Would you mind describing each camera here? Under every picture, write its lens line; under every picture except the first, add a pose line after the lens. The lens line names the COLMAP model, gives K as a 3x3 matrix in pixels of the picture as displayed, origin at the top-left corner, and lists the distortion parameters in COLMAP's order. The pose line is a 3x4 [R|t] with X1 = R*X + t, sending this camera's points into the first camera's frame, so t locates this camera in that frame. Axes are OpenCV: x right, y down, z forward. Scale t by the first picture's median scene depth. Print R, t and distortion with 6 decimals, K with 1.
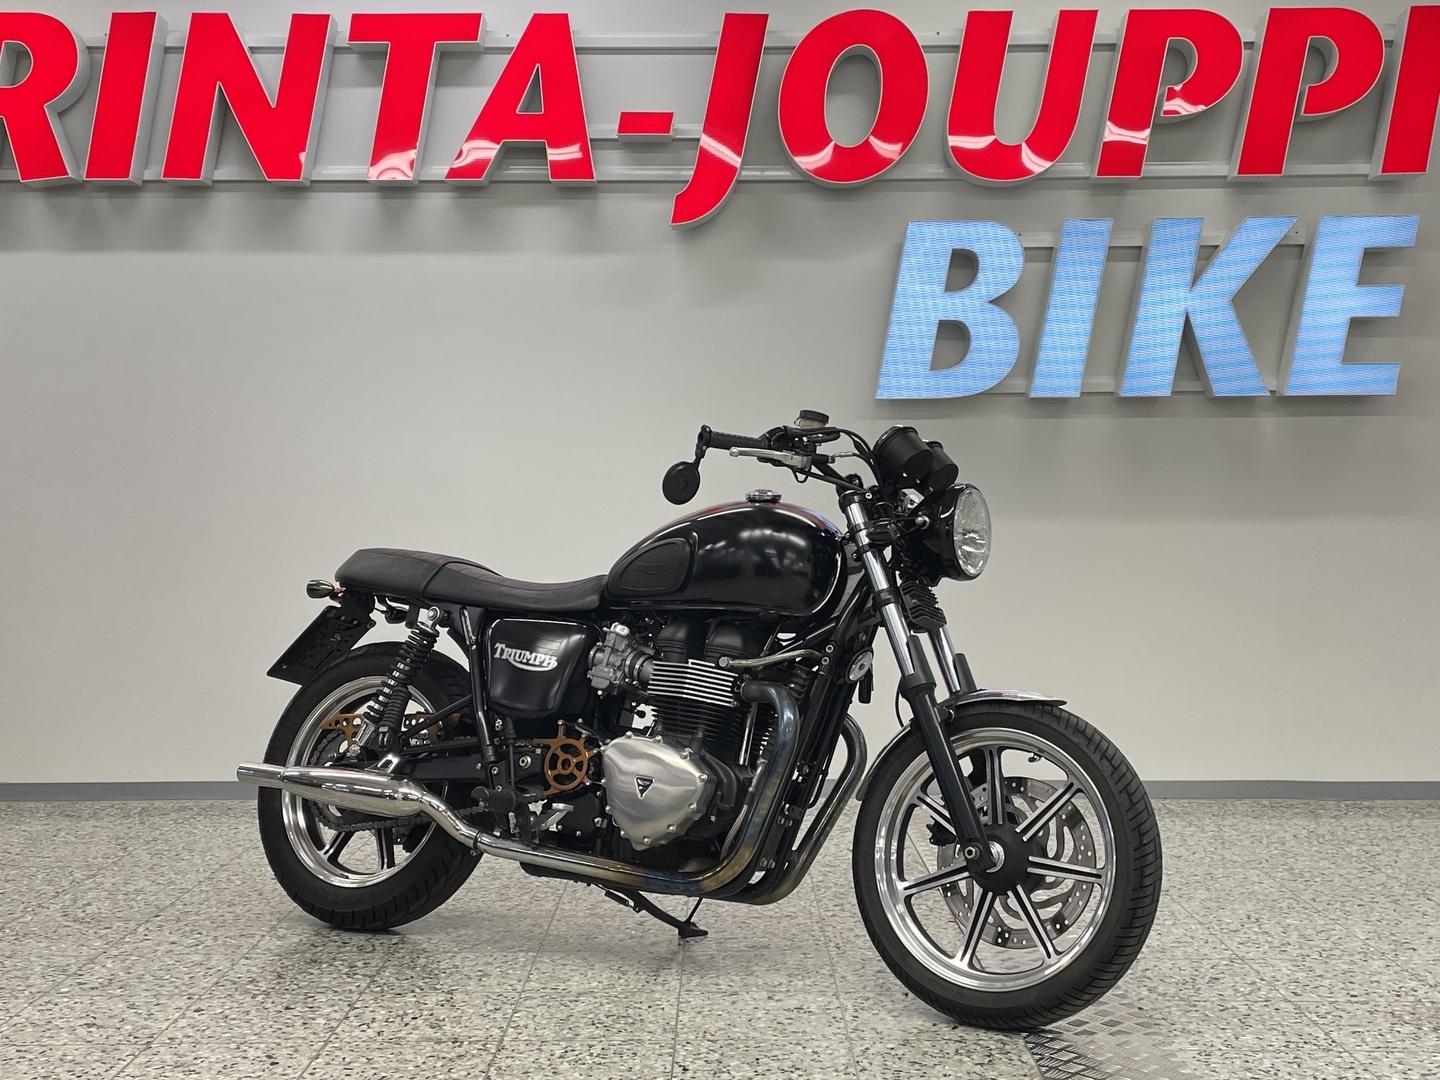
lens RADIAL K [[1765.7, 0, 734.9], [0, 1765.7, 488.4], [0, 0, 1]] dist [0.062417, 0.000000]
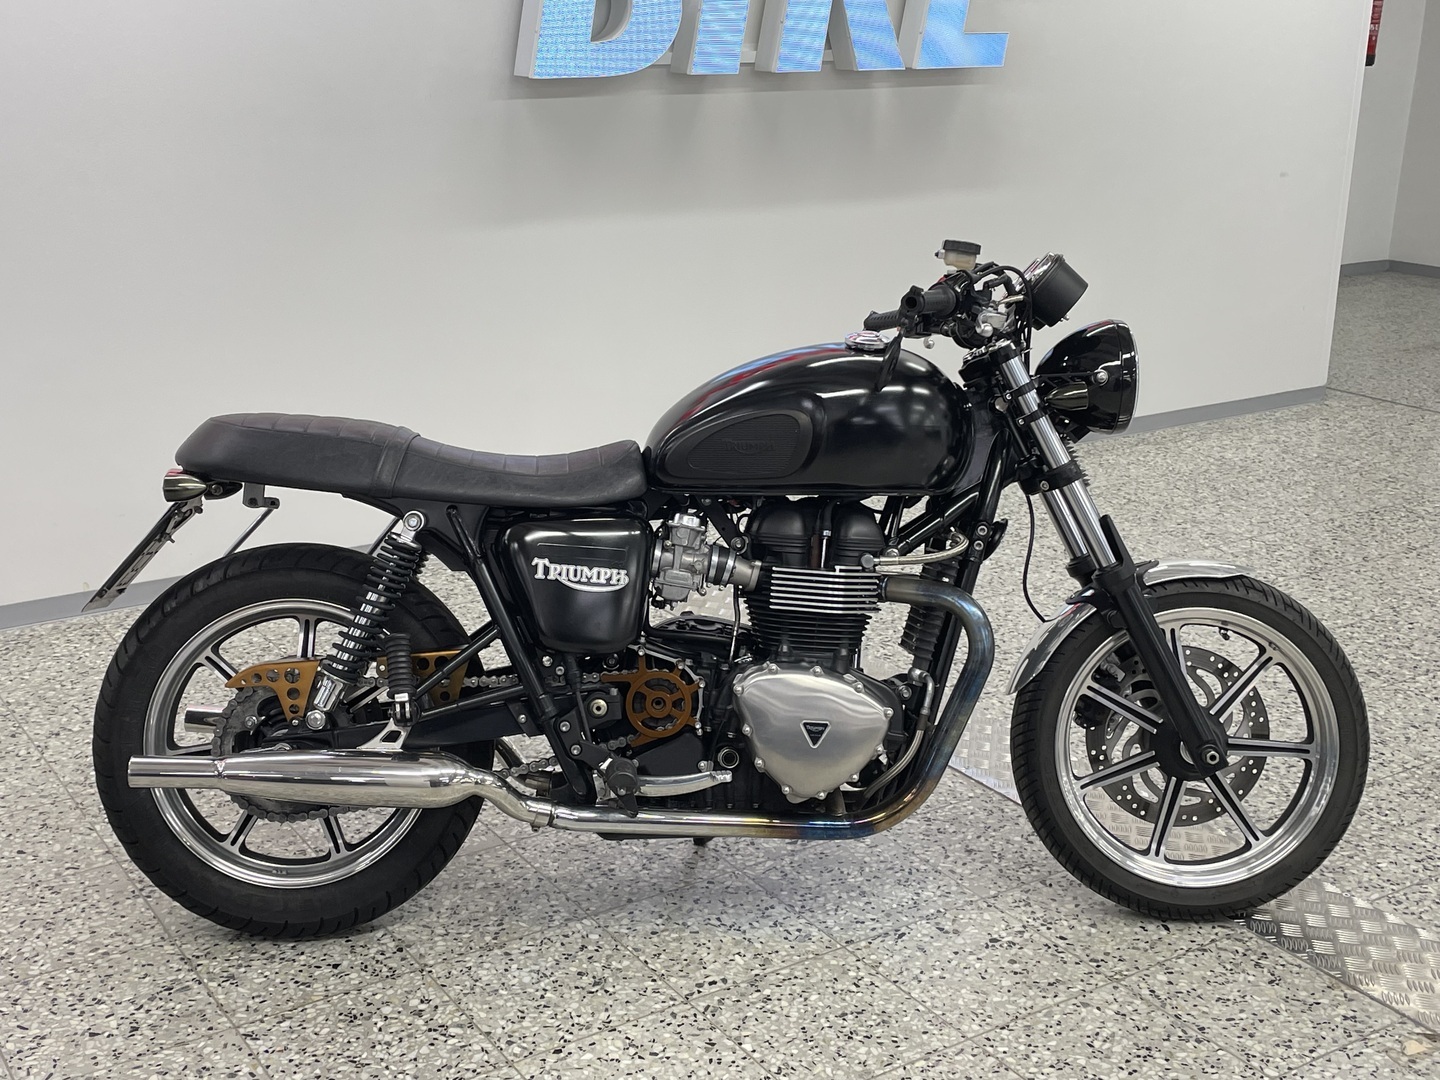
lens RADIAL K [[1765.7, 0, 695.5], [0, 1765.7, 496.8], [0, 0, 1]] dist [0.062417, 0.000000]
pose [[0.839803, -0.138643, 0.524890, -0.481690], [-0.018206, 0.959105, 0.282466, -0.153615], [-0.542586, -0.246772, 0.802934, 0.390379]]
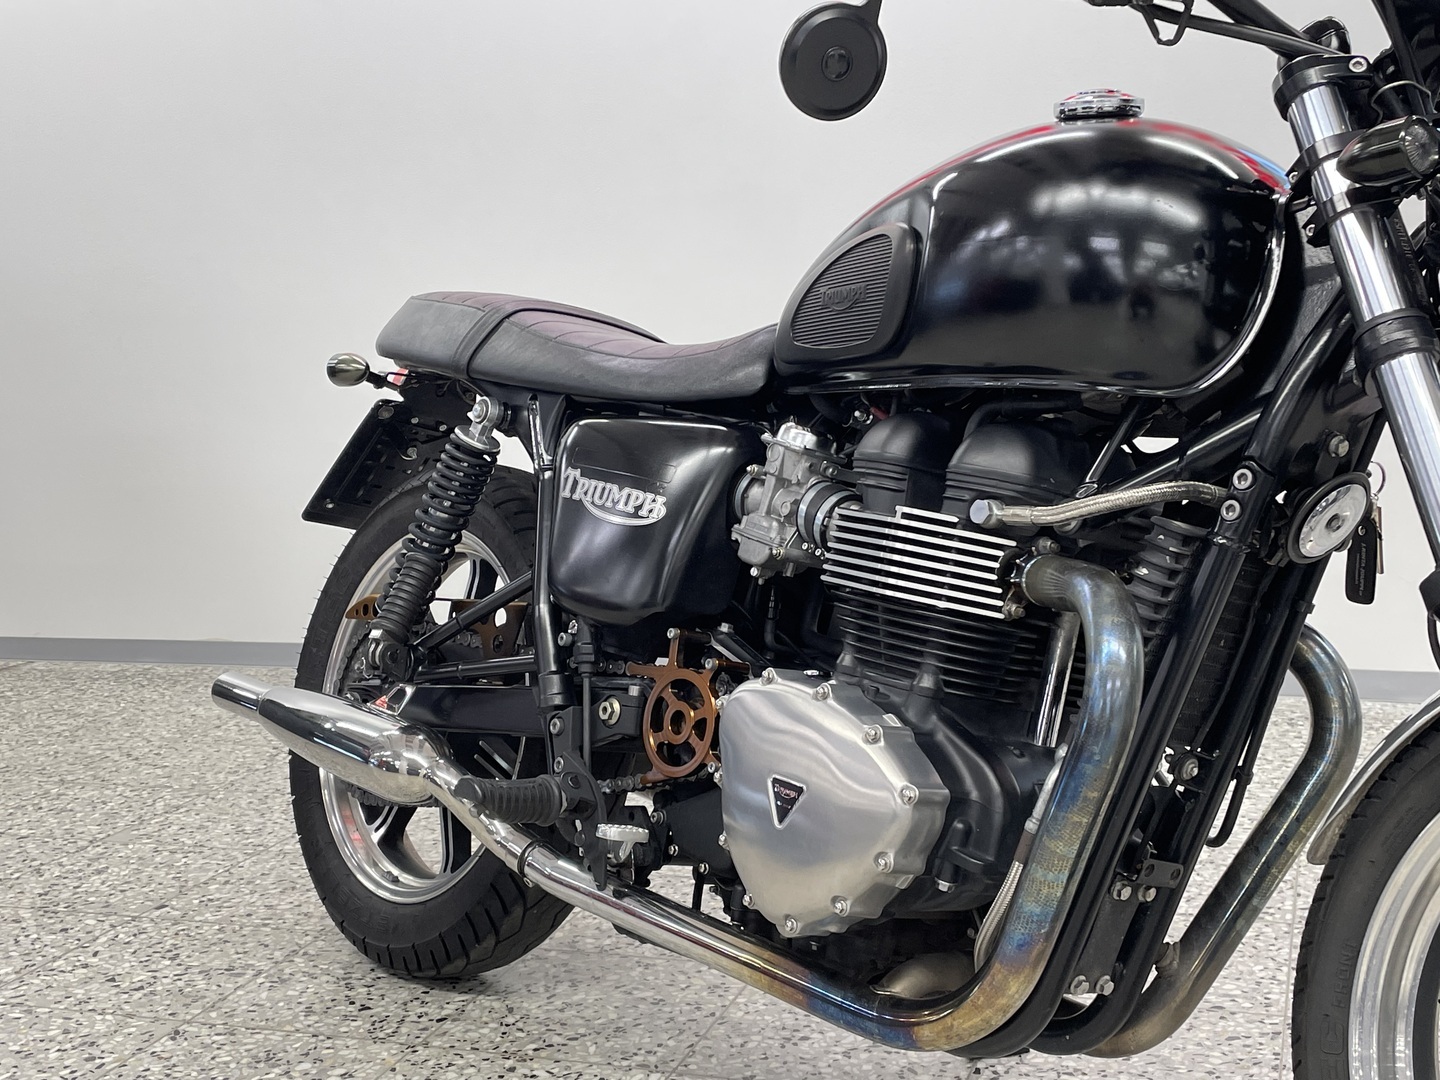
lens RADIAL K [[1765.7, 0, 720.1], [0, 1765.7, 548.2], [0, 0, 1]] dist [0.062417, 0.000000]
pose [[0.941174, 0.007261, -0.337843, 0.074937], [0.041571, 0.989687, 0.137079, 0.045758], [0.335355, -0.143060, 0.931167, 0.574675]]
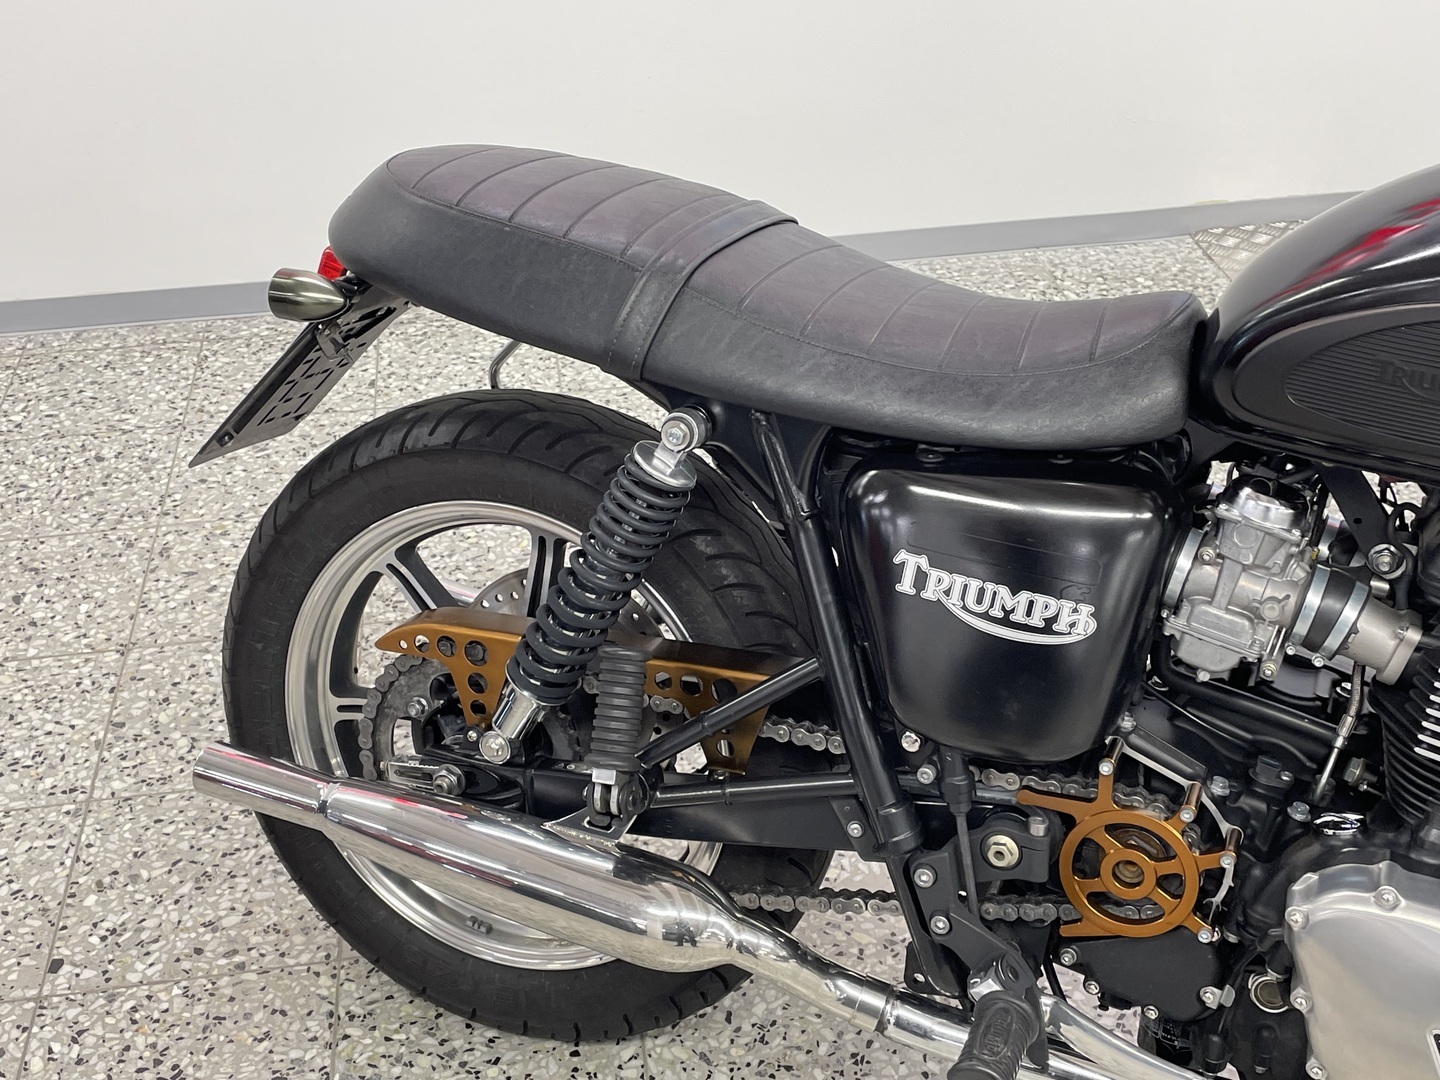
lens RADIAL K [[1765.7, 0, 699.5], [0, 1765.7, 515.4], [0, 0, 1]] dist [0.062417, 0.000000]
pose [[0.992056, -0.092113, 0.085678, -0.212331], [0.031671, 0.842008, 0.538534, -0.114846], [-0.121747, -0.531542, 0.838237, 0.740682]]
